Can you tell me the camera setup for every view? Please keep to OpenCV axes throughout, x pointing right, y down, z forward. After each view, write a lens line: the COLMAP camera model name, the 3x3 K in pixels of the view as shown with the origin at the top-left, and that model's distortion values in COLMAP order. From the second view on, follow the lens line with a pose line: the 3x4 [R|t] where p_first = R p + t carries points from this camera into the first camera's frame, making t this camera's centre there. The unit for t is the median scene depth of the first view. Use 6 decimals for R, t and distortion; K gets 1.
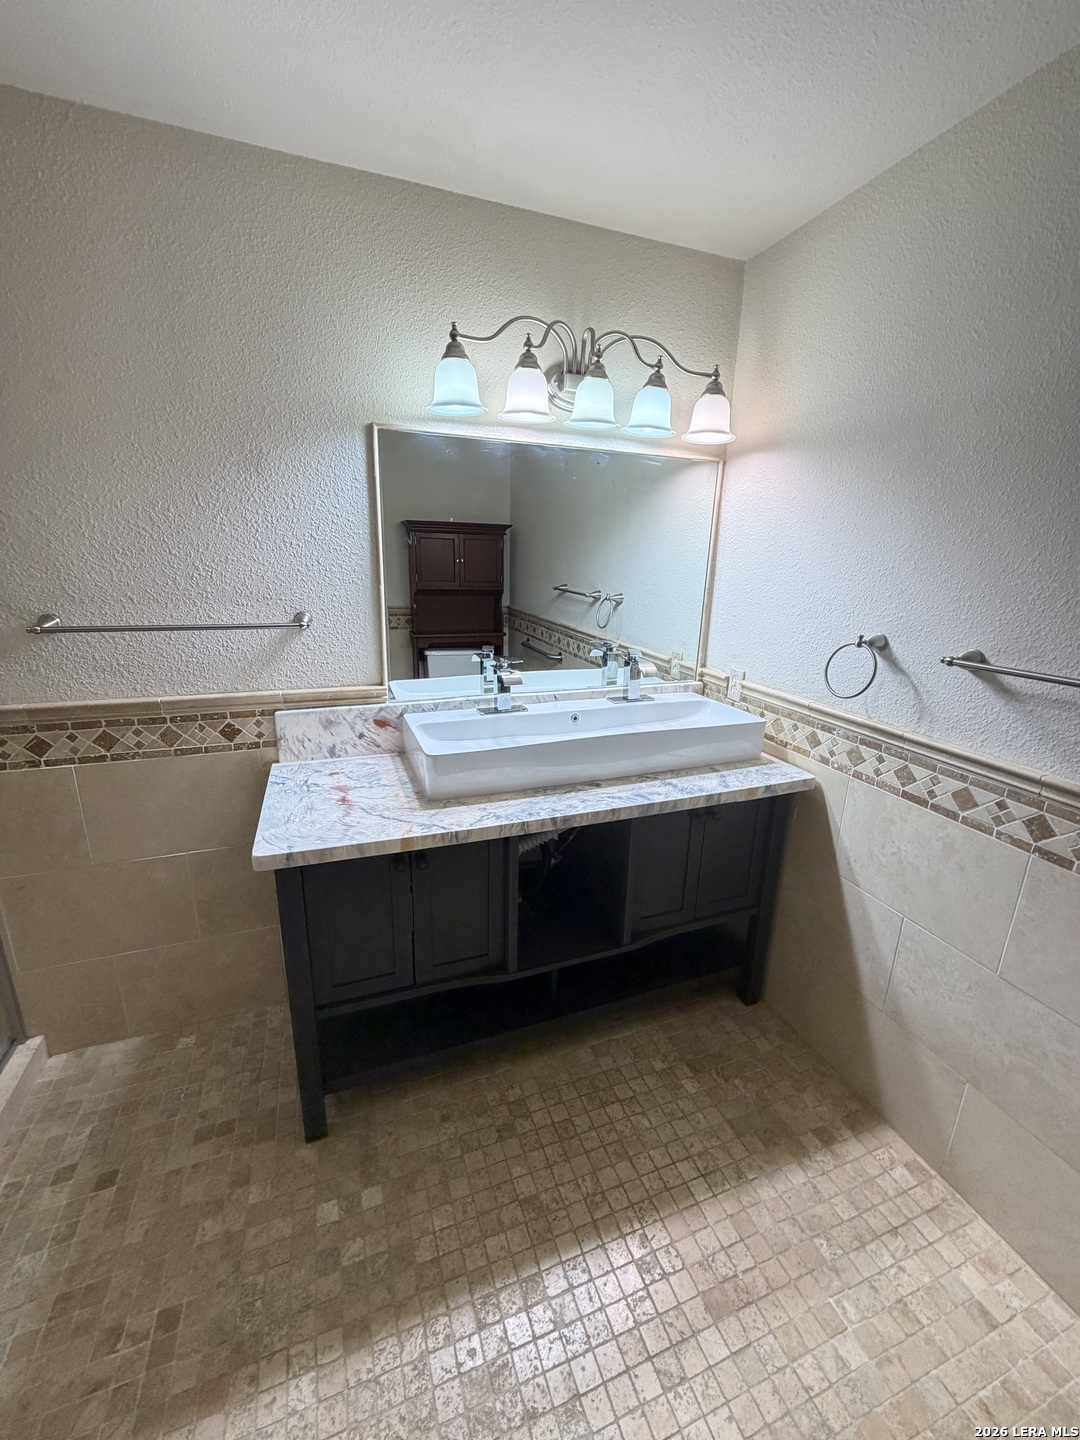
lens RADIAL K [[573.8, 0, 537.6], [0, 573.8, 715.9], [0, 0, 1]] dist [-0.000364, 0.000175]
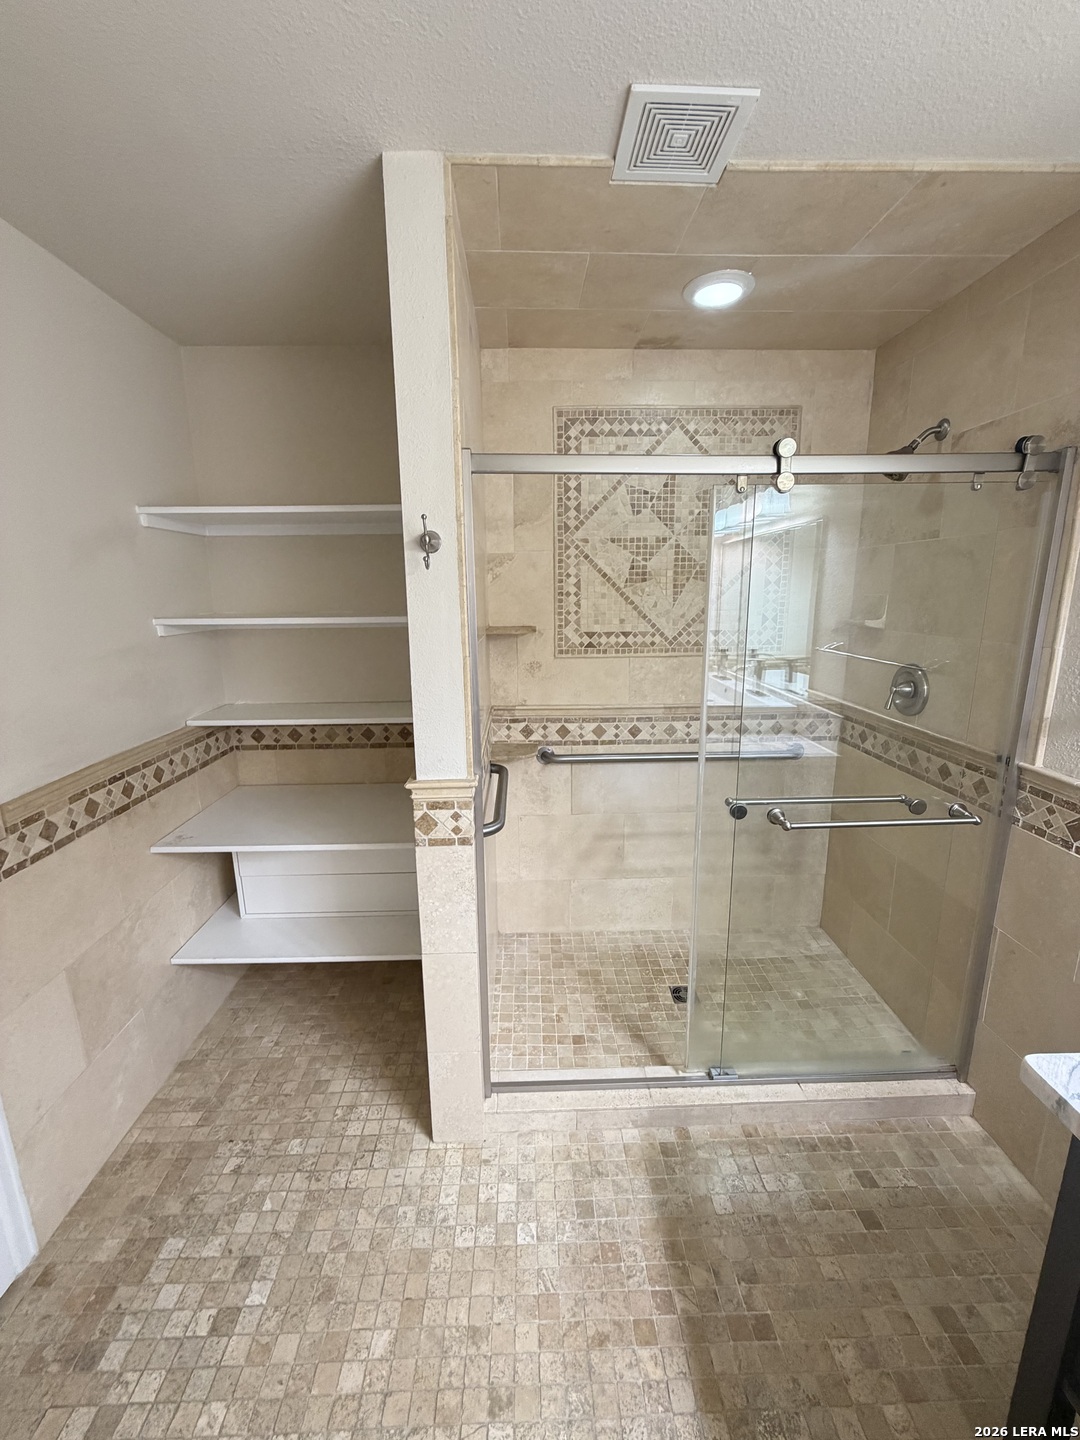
lens RADIAL K [[573.8, 0, 539.6], [0, 573.8, 719.1], [0, 0, 1]] dist [-0.000364, 0.000175]
pose [[-0.319973, 0.186434, -0.928902, 0.224230], [-0.255605, 0.927105, 0.274120, -0.151625], [0.912296, 0.325143, -0.248995, 0.433928]]
